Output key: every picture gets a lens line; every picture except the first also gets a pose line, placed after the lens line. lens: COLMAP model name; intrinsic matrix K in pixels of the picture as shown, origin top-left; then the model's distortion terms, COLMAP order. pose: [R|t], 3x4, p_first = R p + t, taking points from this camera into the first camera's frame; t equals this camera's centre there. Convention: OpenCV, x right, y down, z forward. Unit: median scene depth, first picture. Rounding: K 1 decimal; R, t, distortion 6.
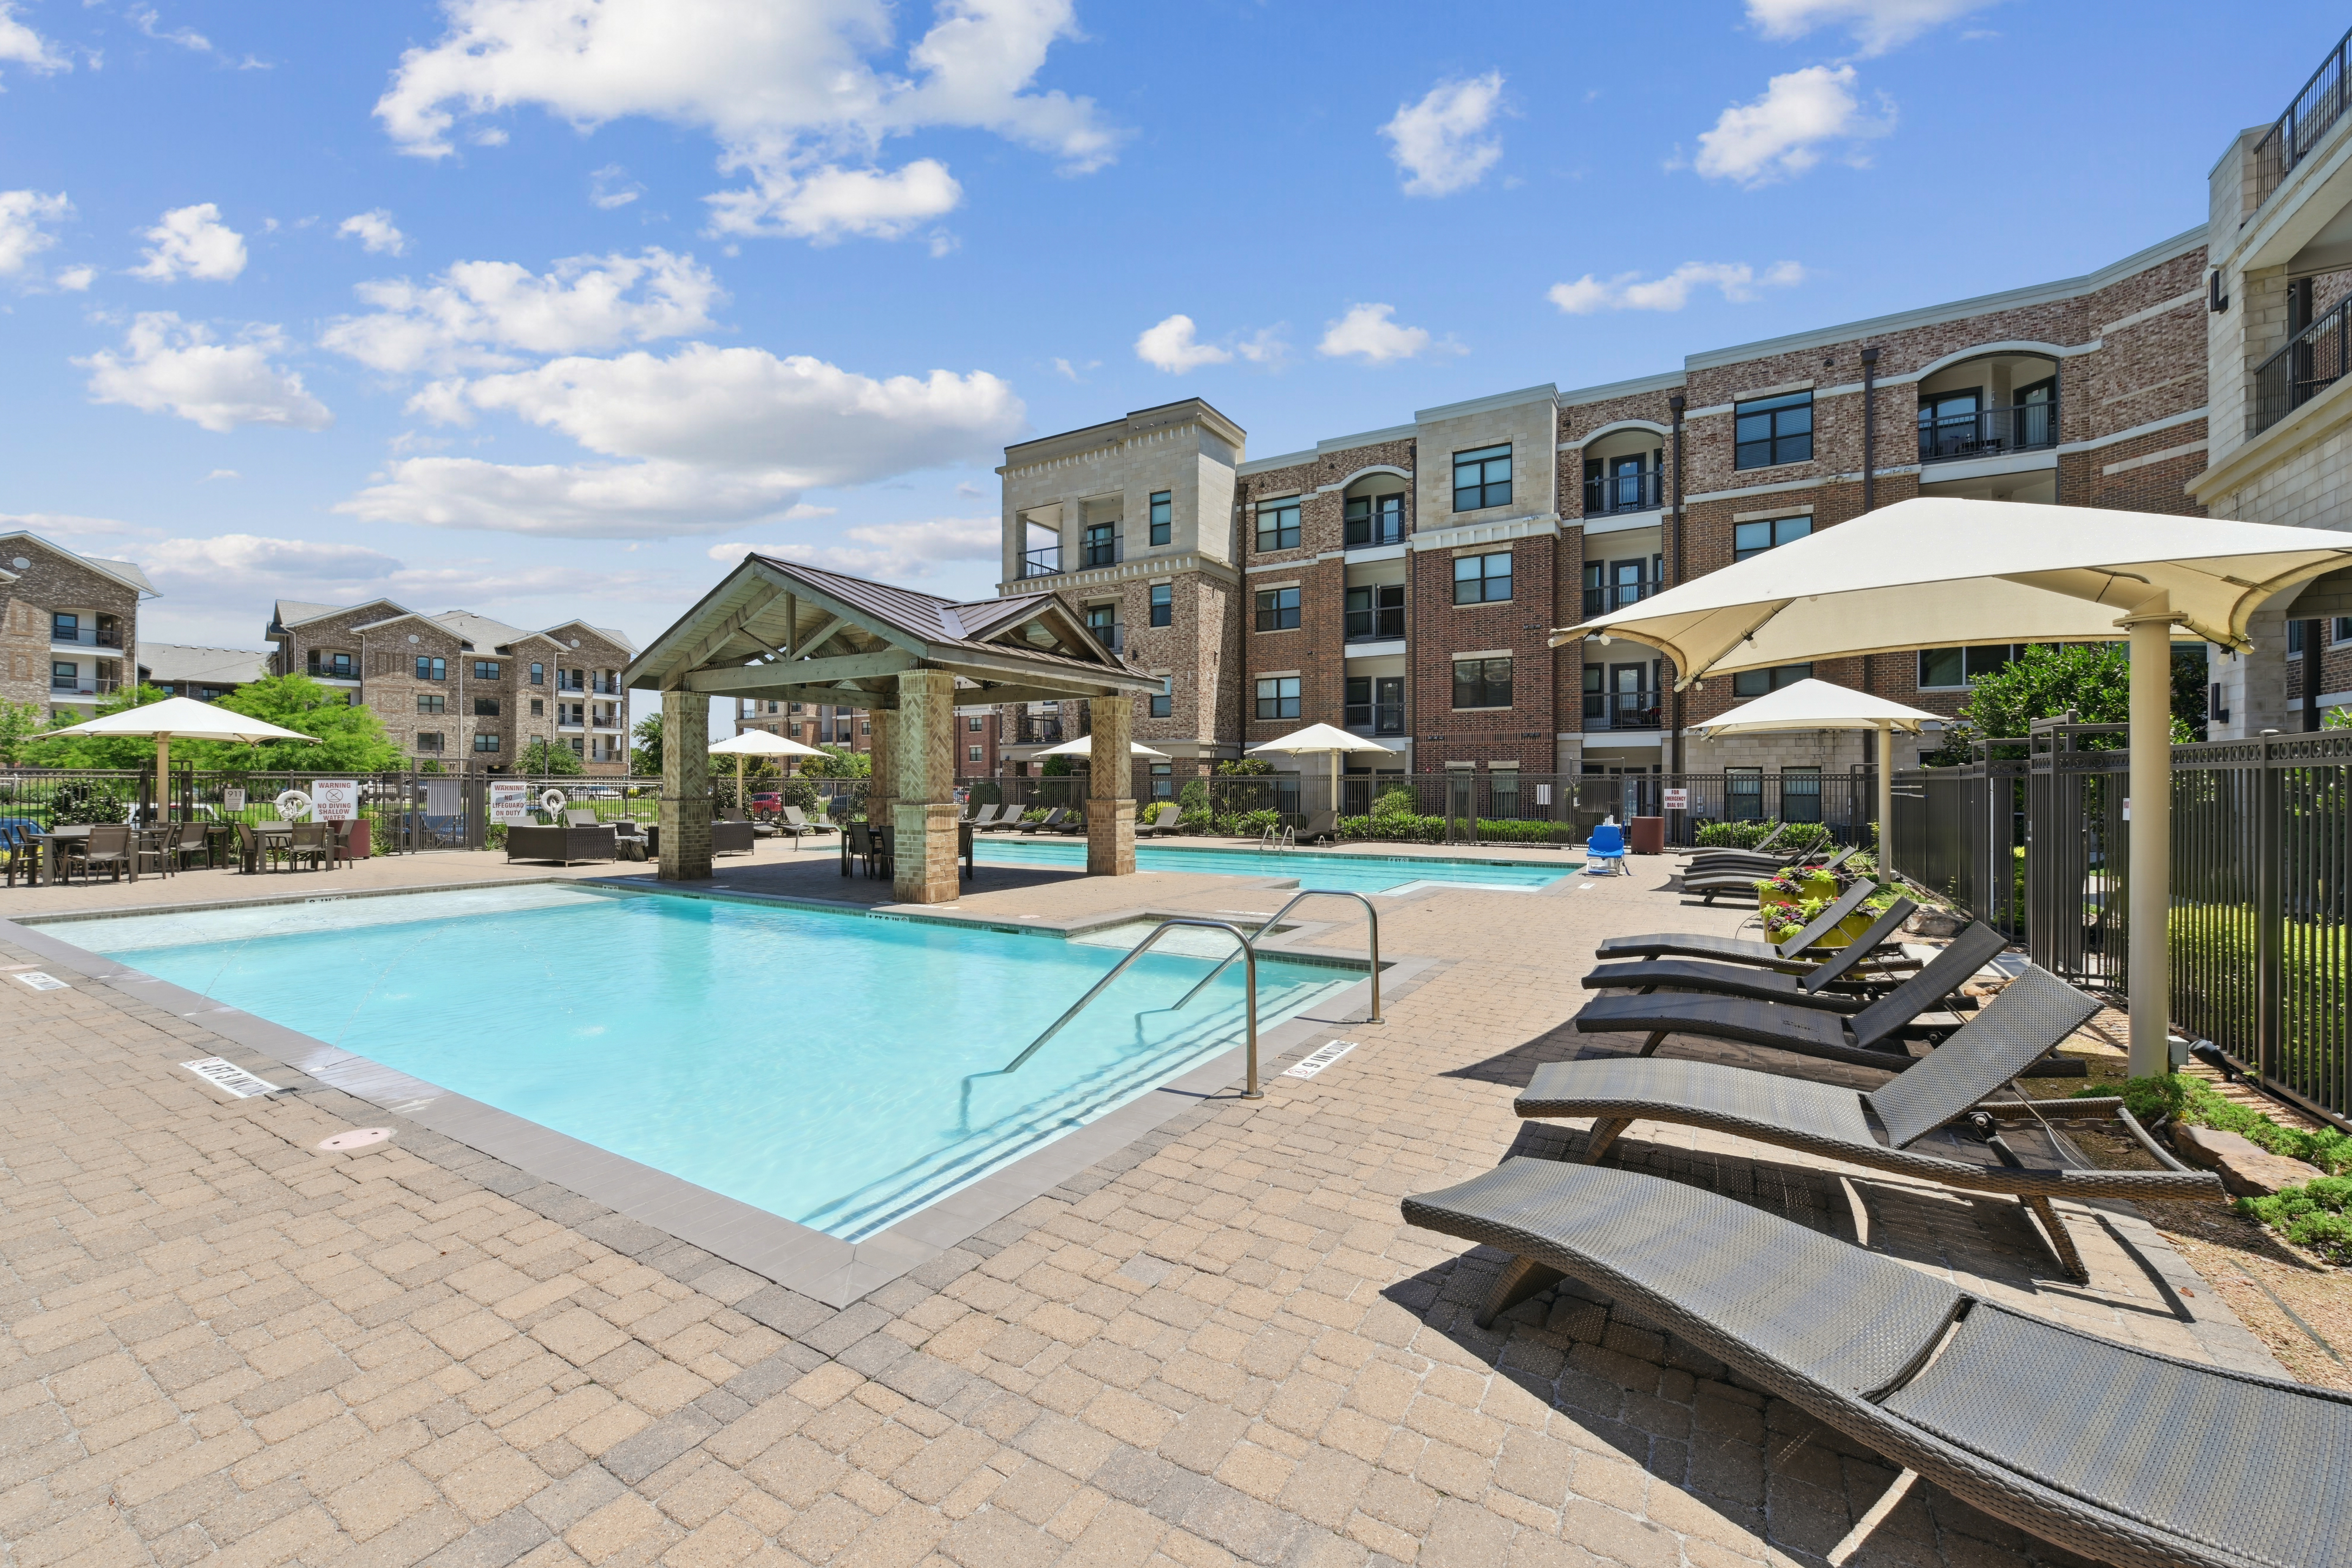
lens RADIAL K [[944.5, 0, 1178.2], [0, 944.5, 796.0], [0, 0, 1]] dist [-0.001342, -0.000121]
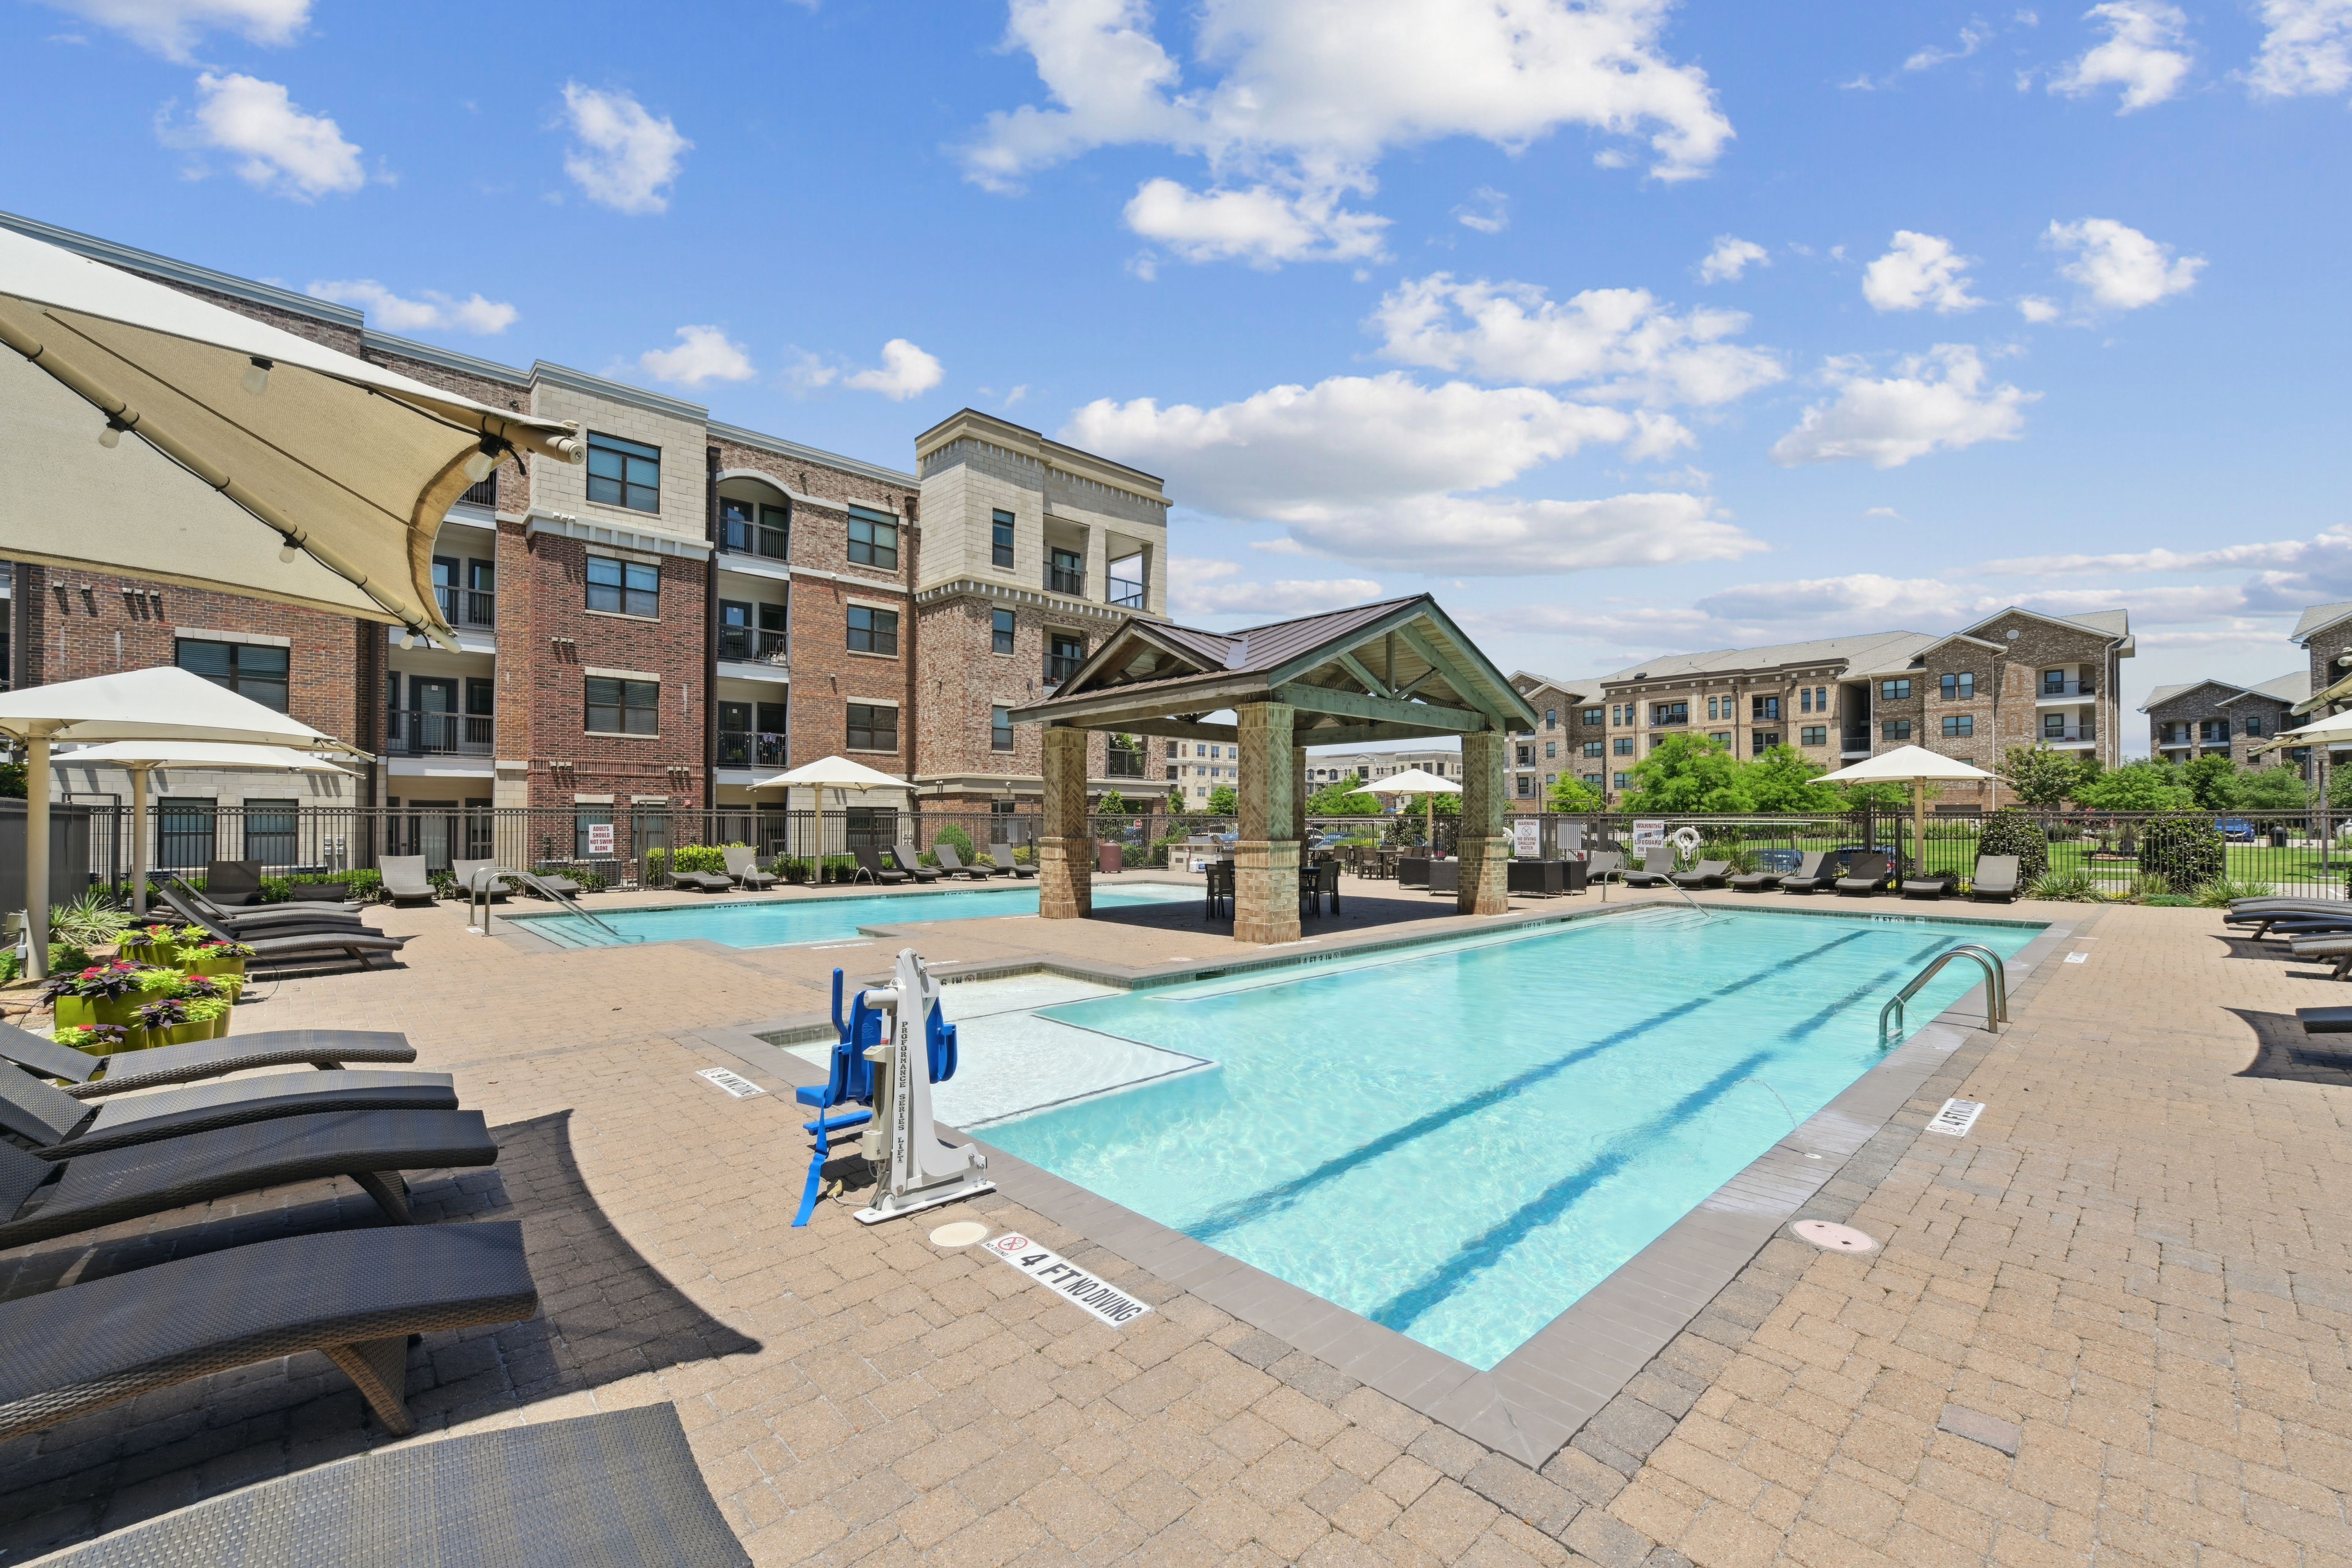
lens RADIAL K [[944.5, 0, 1178.2], [0, 944.5, 796.0], [0, 0, 1]] dist [-0.001342, -0.000121]
pose [[-0.286992, -0.030731, -0.957440, 1.006343], [-0.008334, 0.999528, -0.029584, -0.011625], [0.957897, -0.000511, -0.287112, 1.749690]]
